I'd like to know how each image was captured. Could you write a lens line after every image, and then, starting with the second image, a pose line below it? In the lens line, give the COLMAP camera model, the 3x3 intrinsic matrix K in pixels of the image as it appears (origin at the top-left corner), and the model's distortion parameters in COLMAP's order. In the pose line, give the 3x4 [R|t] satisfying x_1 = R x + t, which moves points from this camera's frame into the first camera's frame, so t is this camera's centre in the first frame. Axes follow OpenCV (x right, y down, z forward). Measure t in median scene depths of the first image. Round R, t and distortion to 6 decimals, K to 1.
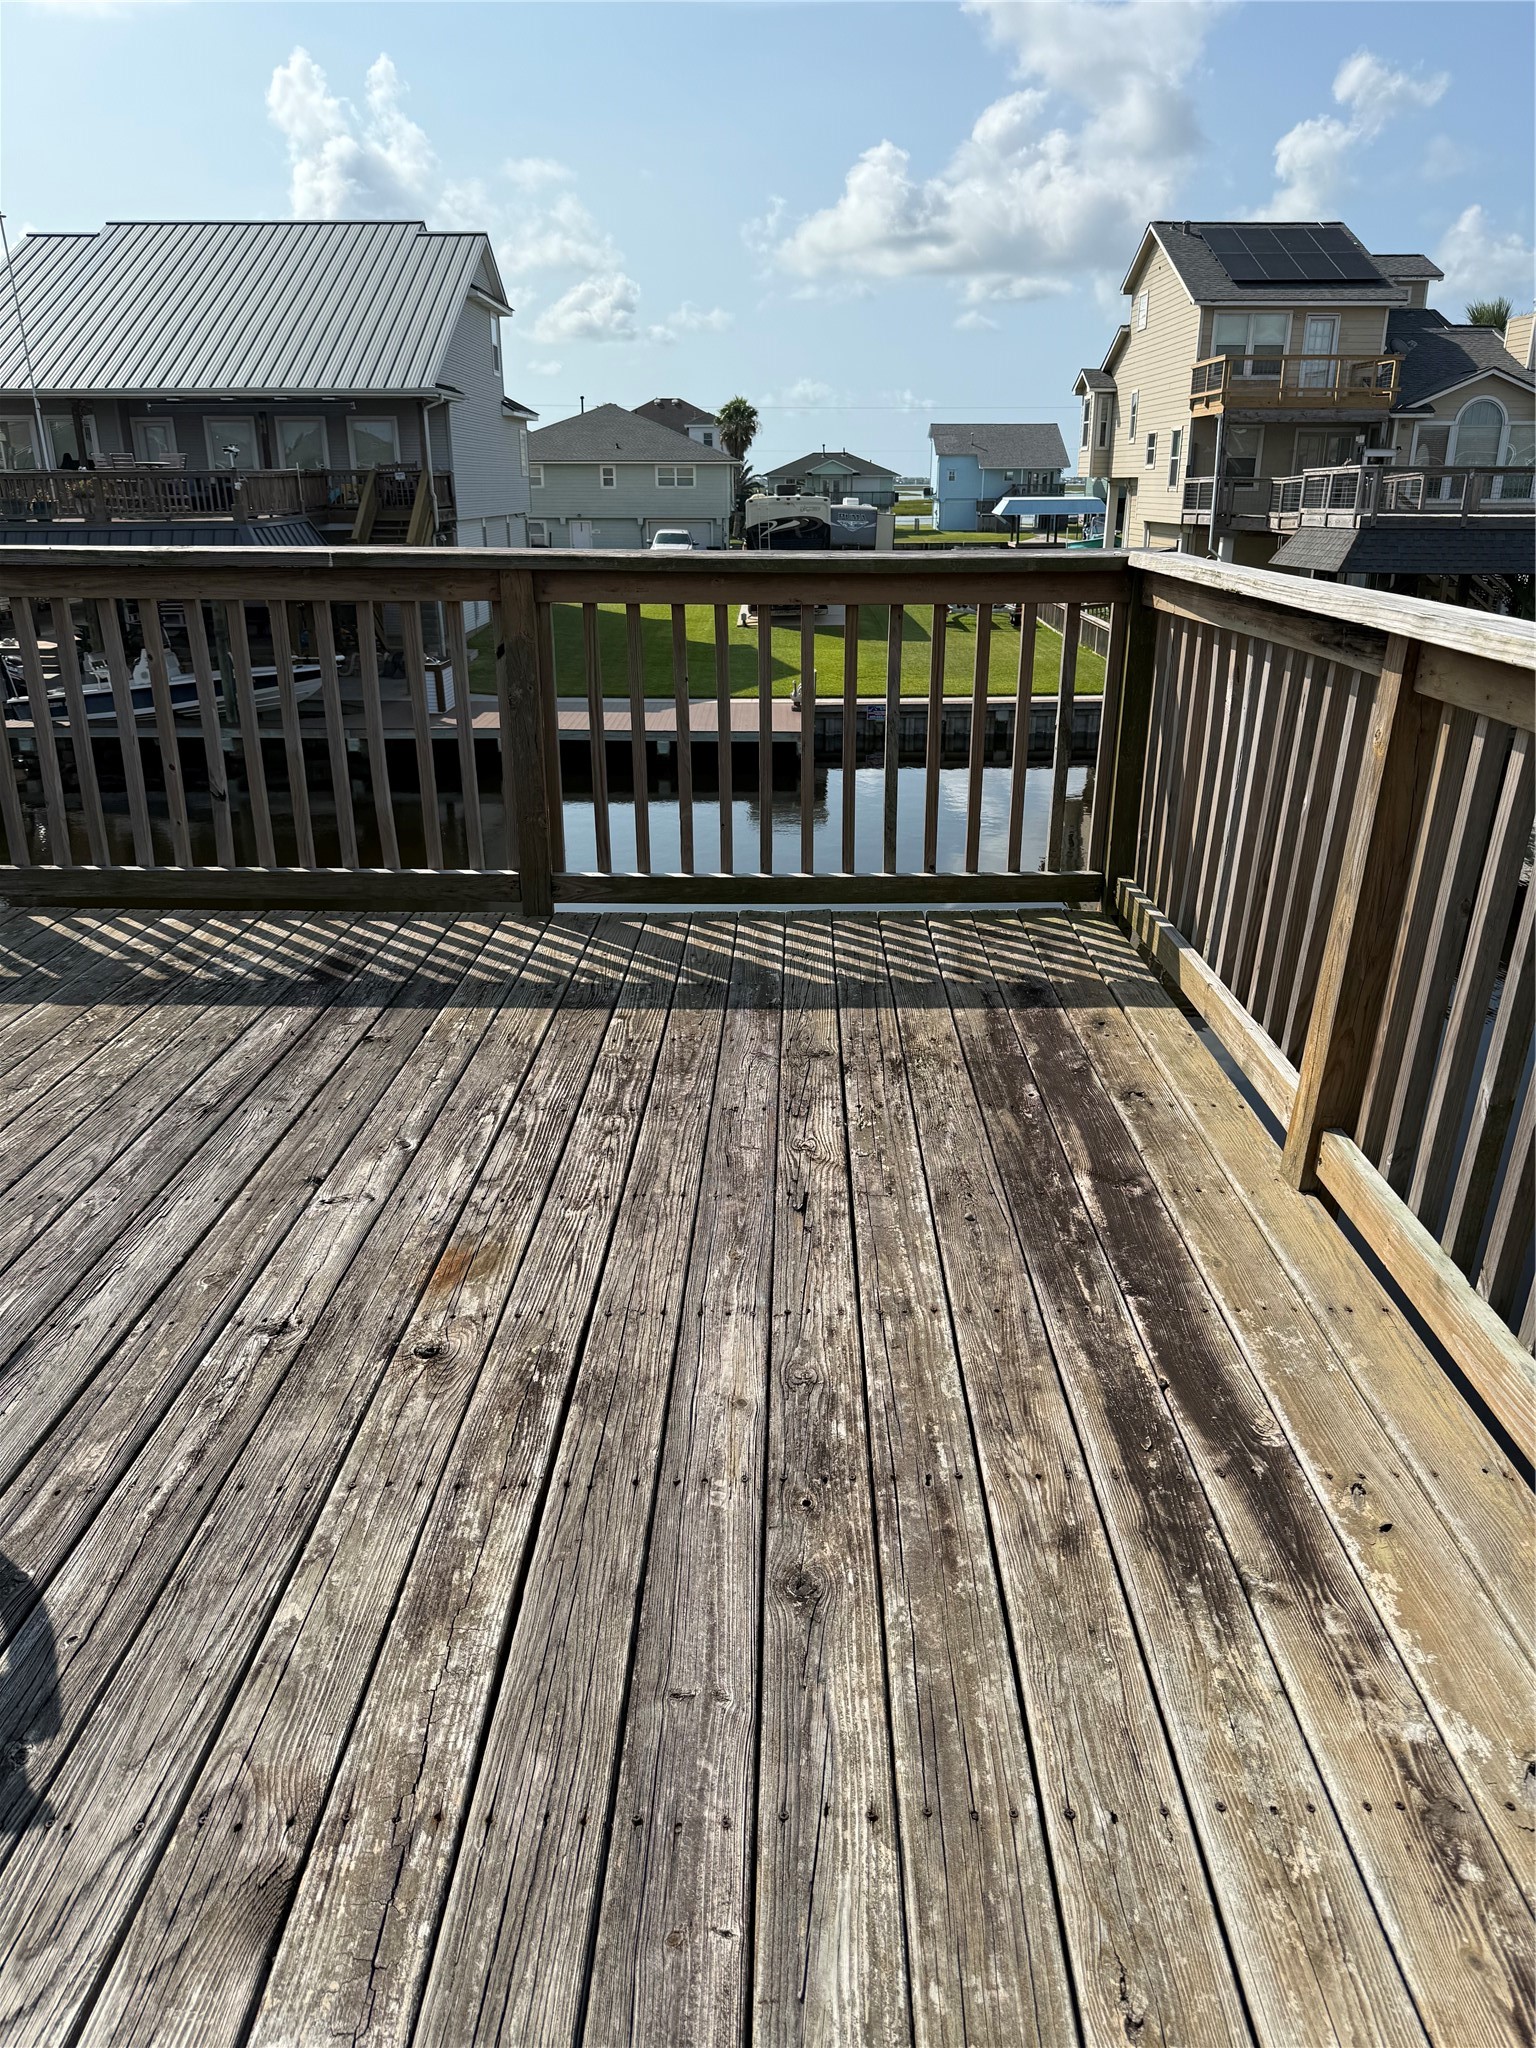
lens RADIAL K [[1451.8, 0, 817.7], [0, 1451.8, 994.9], [0, 0, 1]] dist [0.040109, -0.048895]
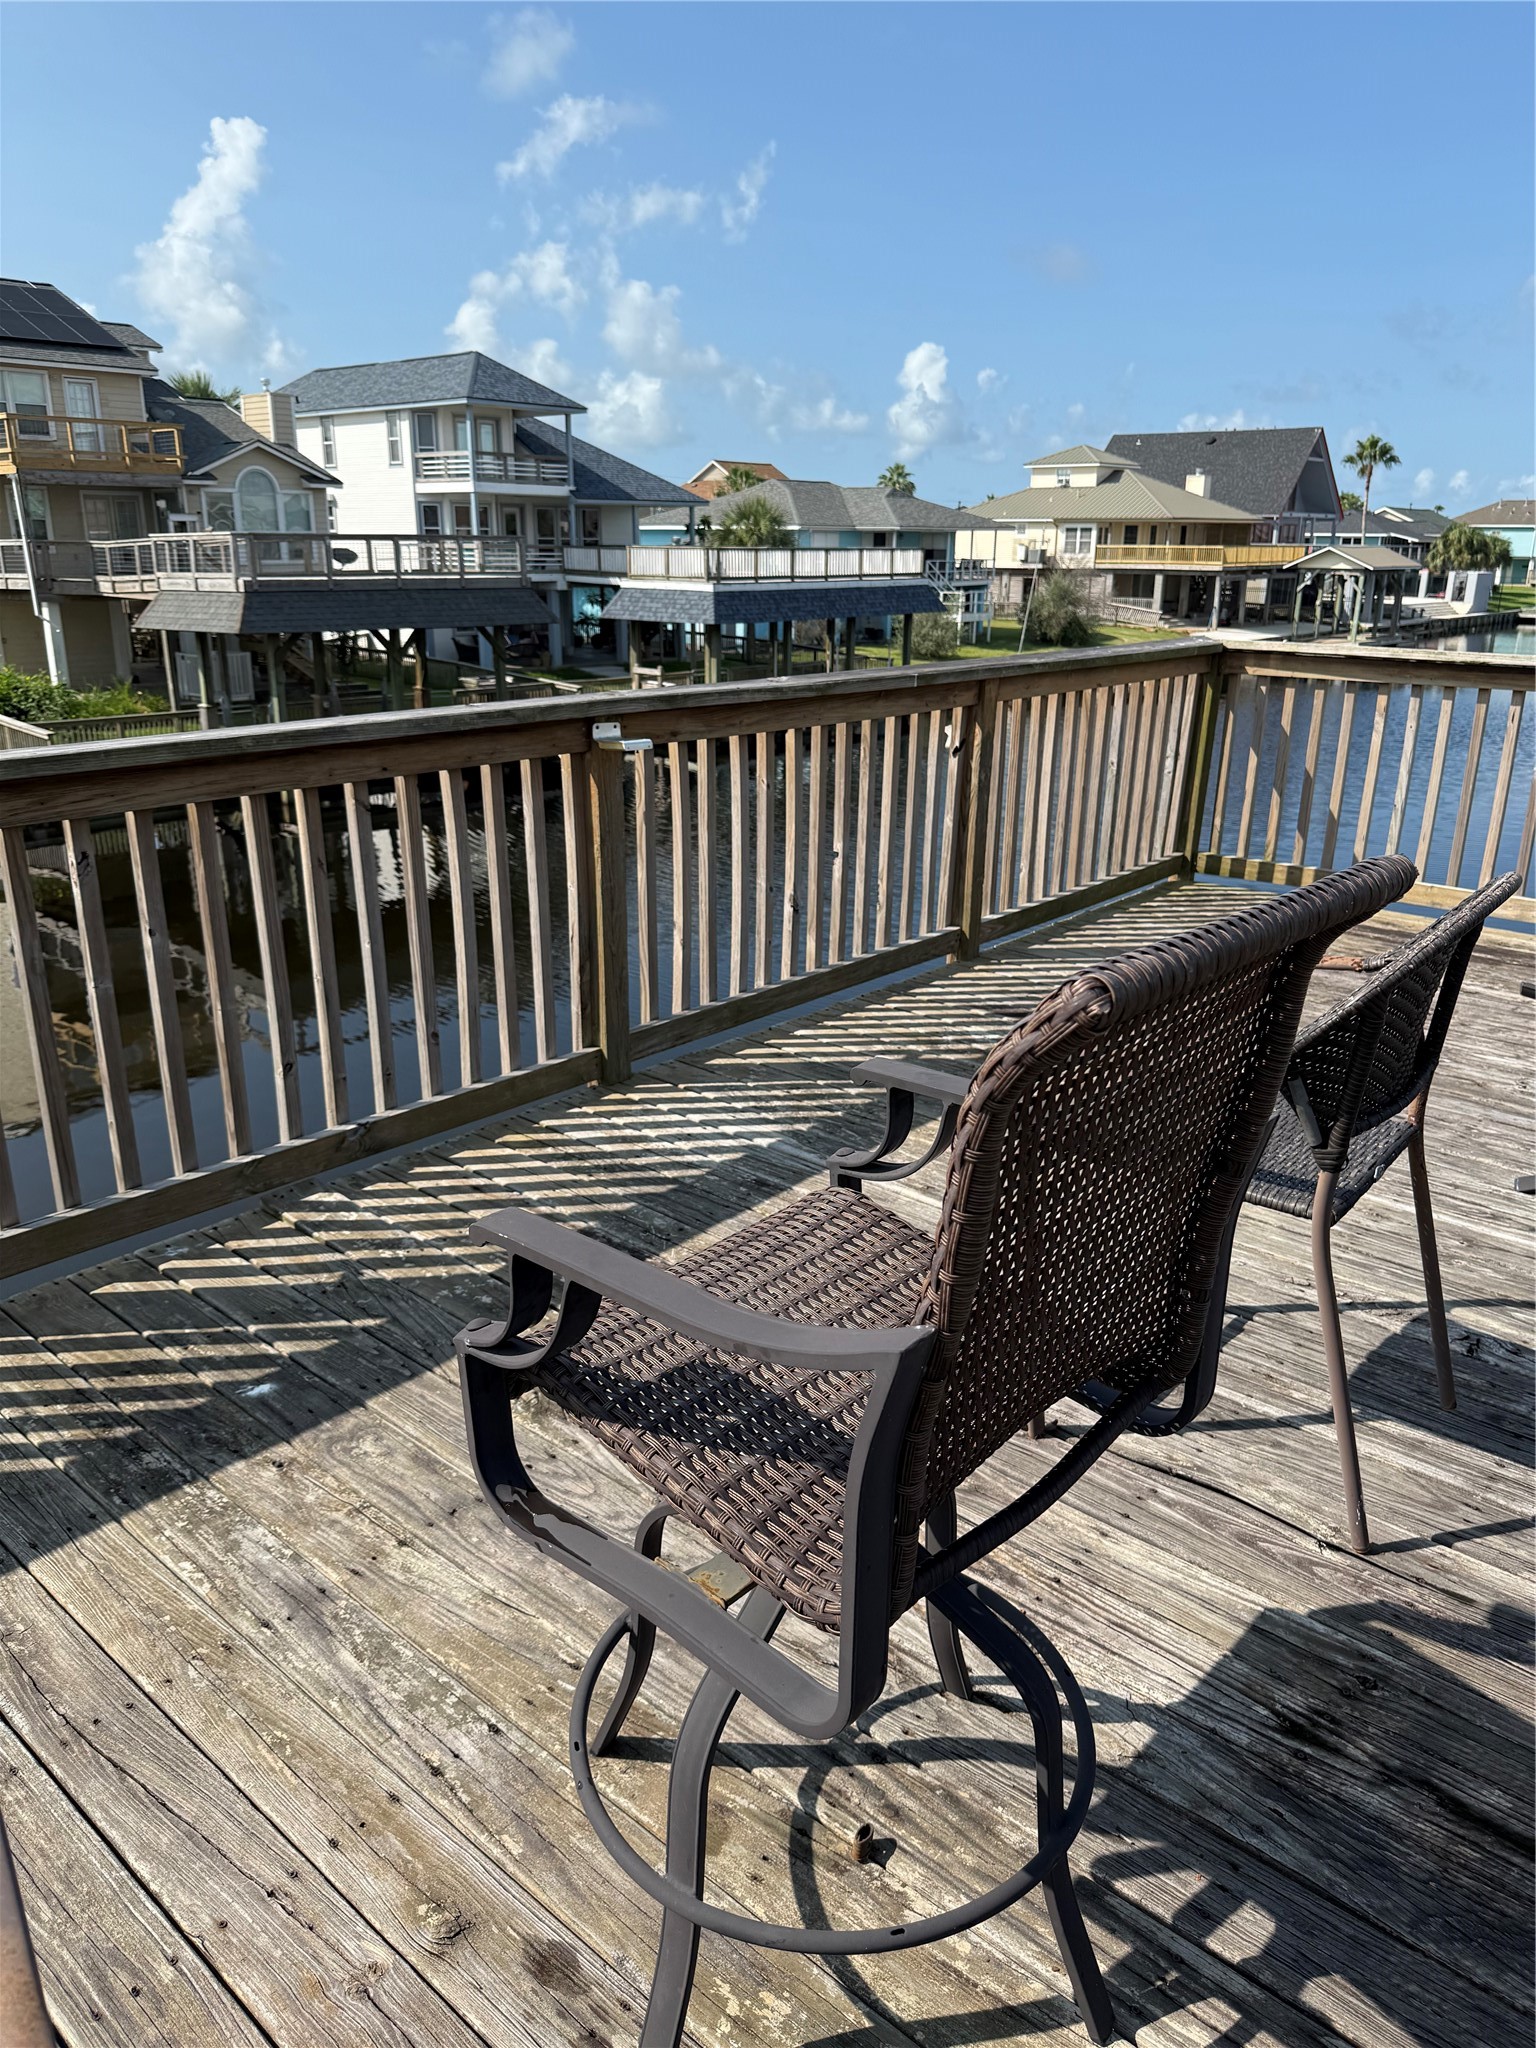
lens RADIAL K [[1451.8, 0, 763.6], [0, 1451.8, 998.3], [0, 0, 1]] dist [0.040109, -0.048895]
pose [[0.670841, -0.220889, 0.707941, -0.135098], [0.243798, 0.967240, 0.070773, -0.017425], [-0.700382, 0.125117, 0.702716, 0.035567]]
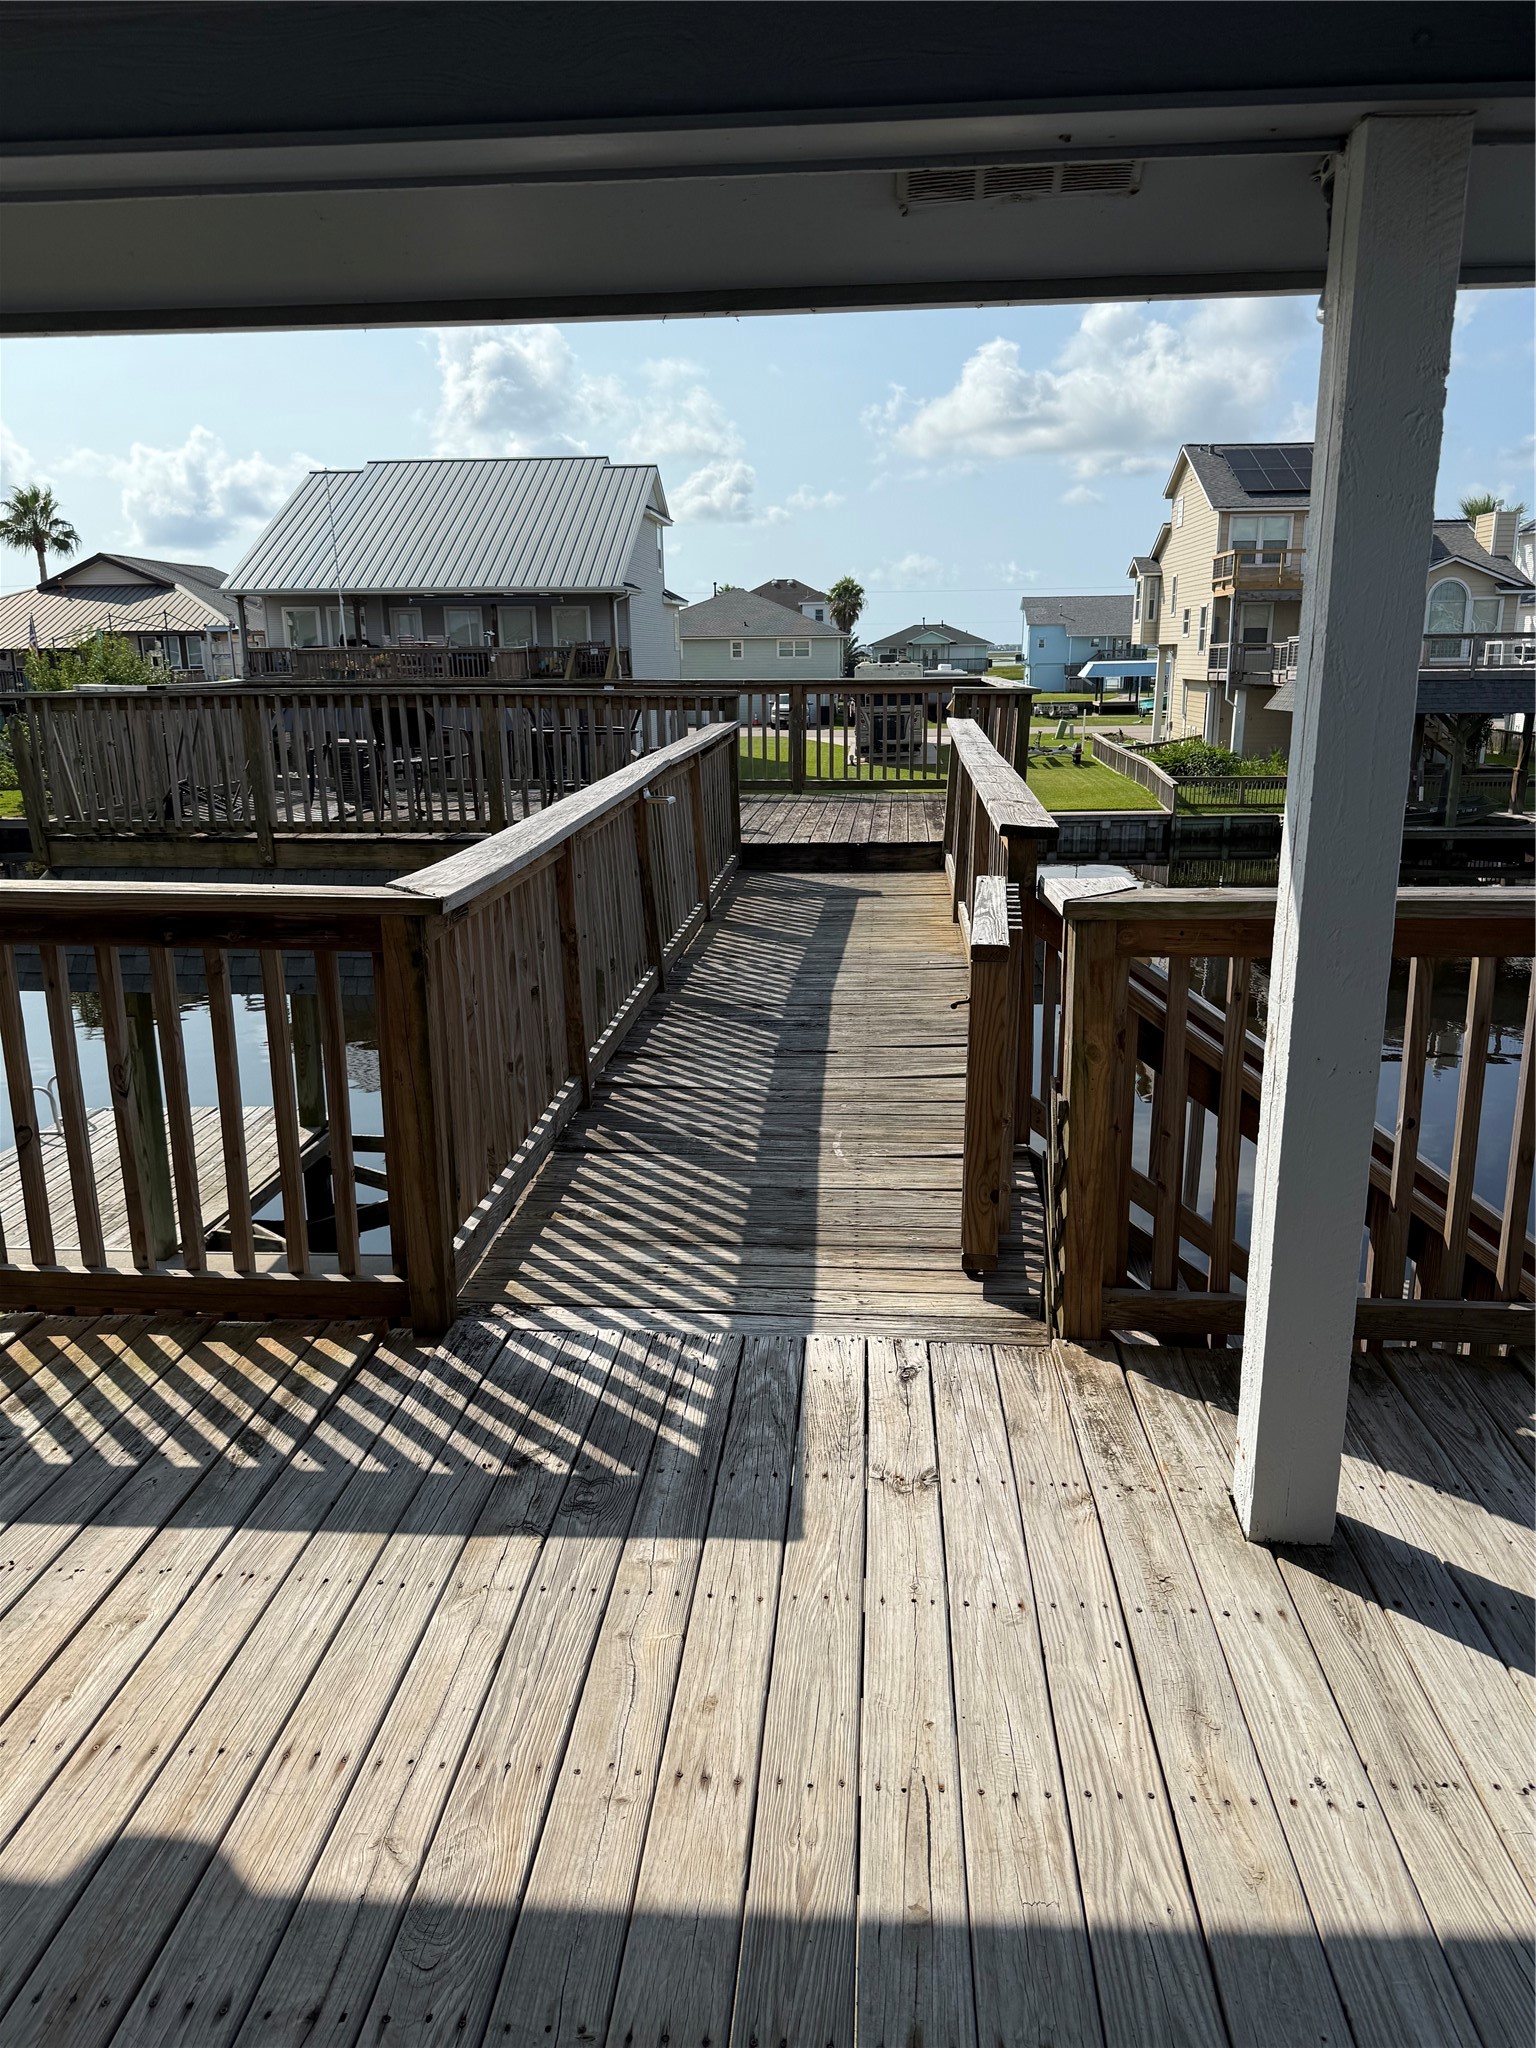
lens RADIAL K [[1451.8, 0, 749.1], [0, 1451.8, 981.3], [0, 0, 1]] dist [0.040109, -0.048895]
pose [[0.993149, 0.018315, -0.115411, 0.014105], [-0.031426, 0.993117, -0.112834, 0.079565], [0.112550, 0.115688, 0.986888, -0.225646]]
